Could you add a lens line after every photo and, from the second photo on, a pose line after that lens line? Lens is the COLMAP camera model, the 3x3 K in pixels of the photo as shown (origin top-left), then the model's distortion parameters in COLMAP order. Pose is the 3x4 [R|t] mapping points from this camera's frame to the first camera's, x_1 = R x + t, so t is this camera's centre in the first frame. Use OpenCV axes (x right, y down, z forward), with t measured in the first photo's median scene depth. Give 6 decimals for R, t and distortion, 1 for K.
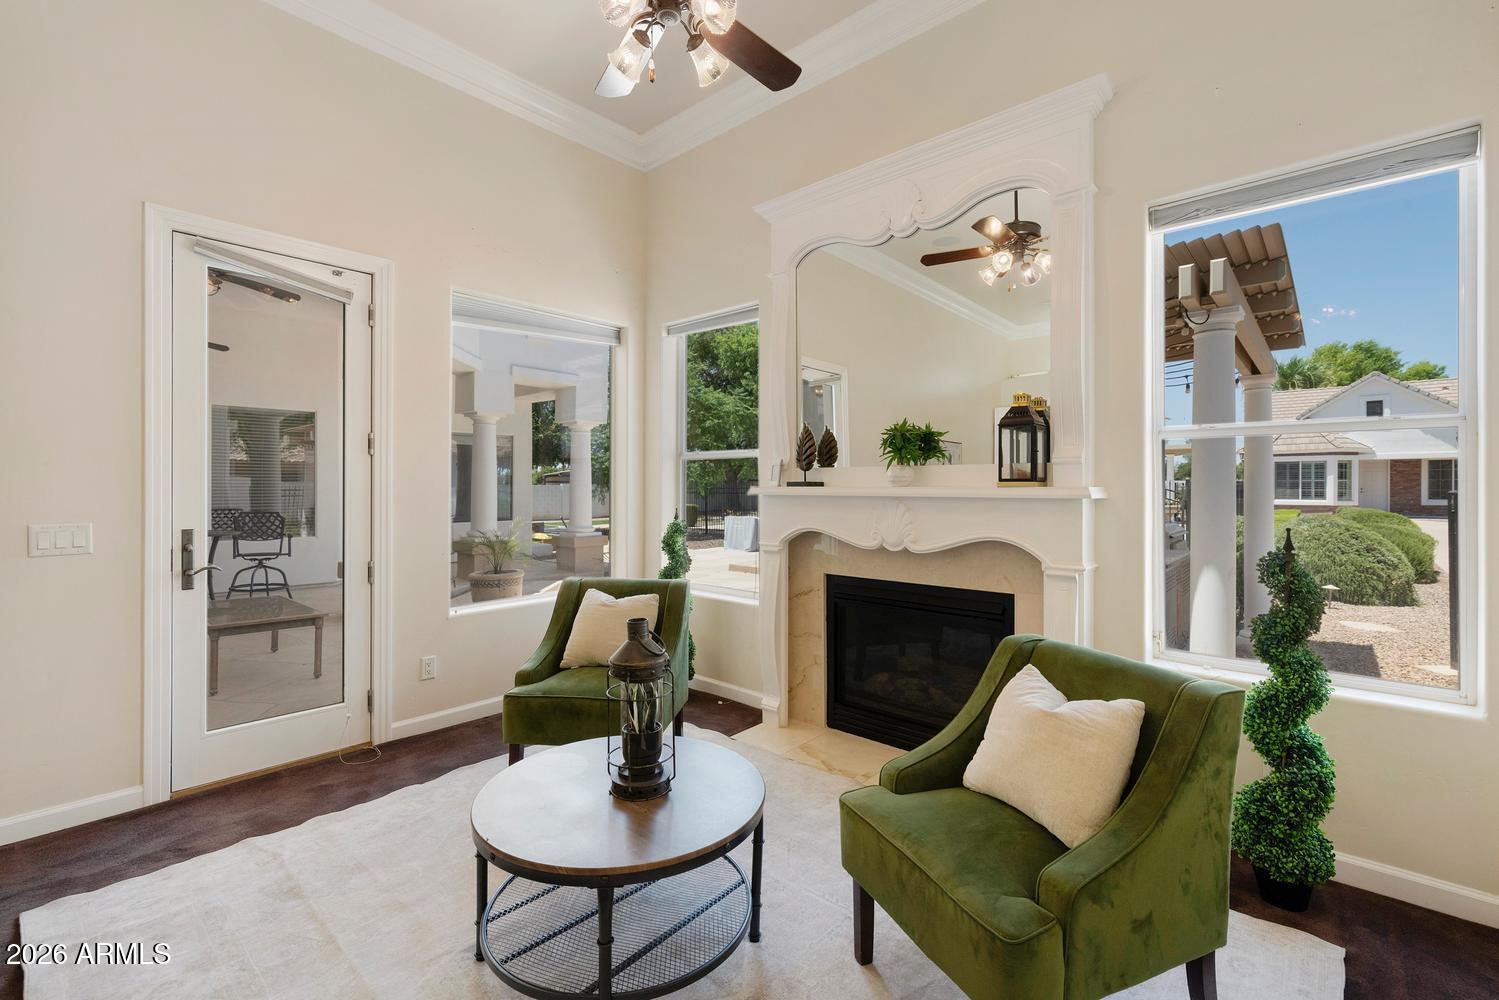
lens RADIAL K [[653.4, 0, 746.5], [0, 653.4, 492.7], [0, 0, 1]] dist [-0.003017, 0.000086]
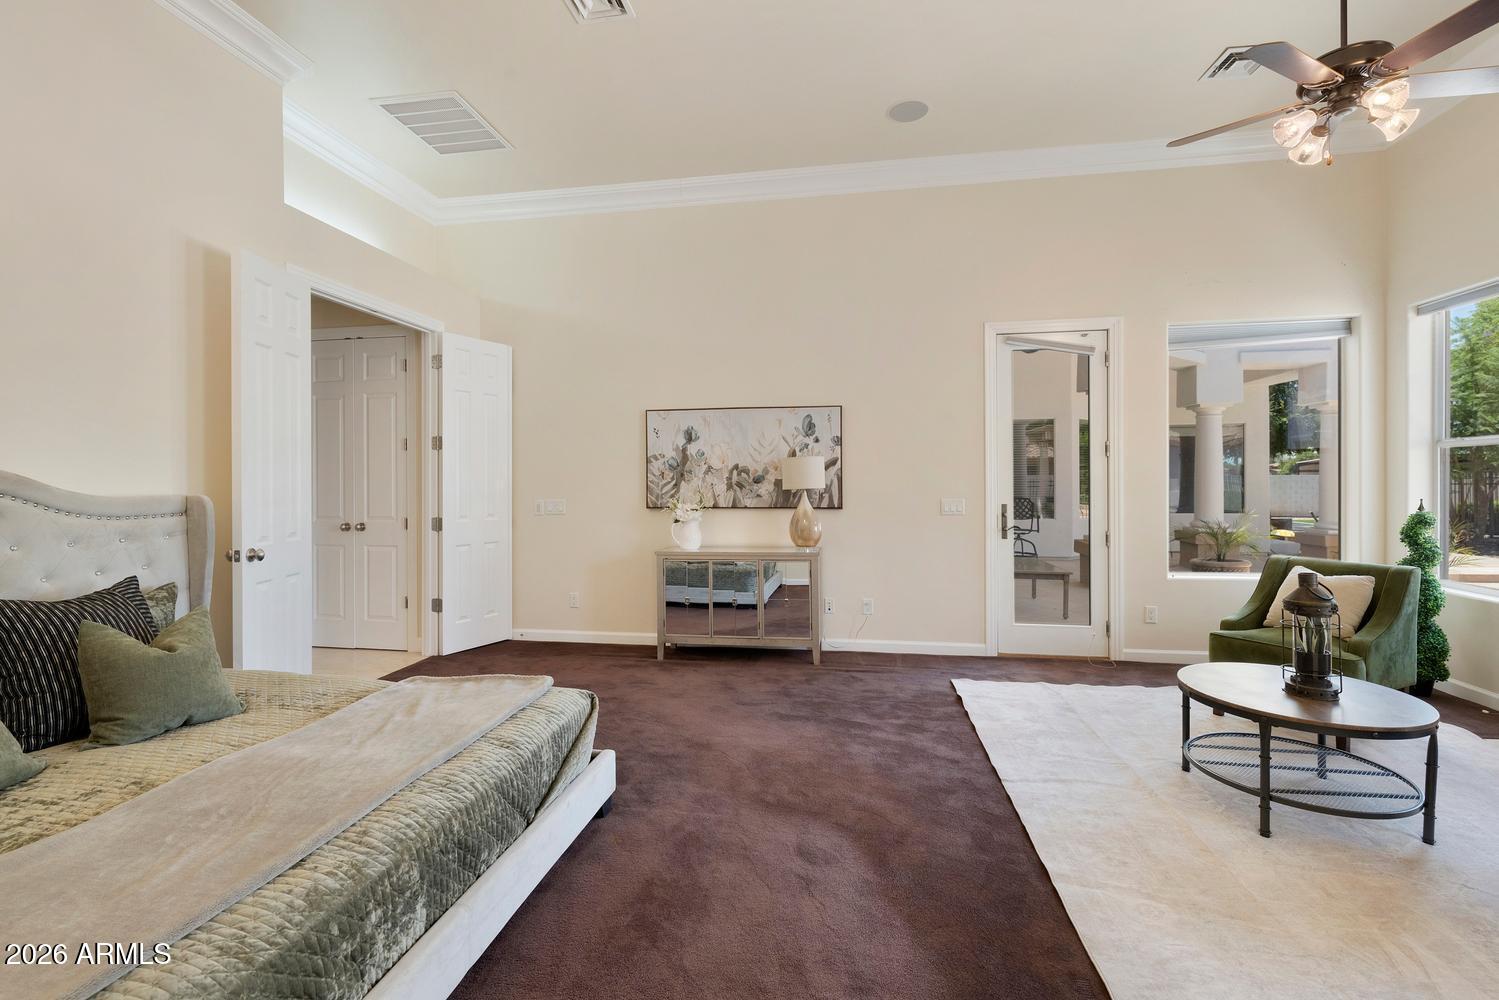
lens RADIAL K [[653.4, 0, 750.9], [0, 653.4, 474.8], [0, 0, 1]] dist [-0.003017, 0.000086]
pose [[0.538733, -0.010992, -0.842405, 0.210052], [-0.001081, 0.999905, -0.013738, 0.002144], [0.842476, 0.008312, 0.538670, -0.432119]]
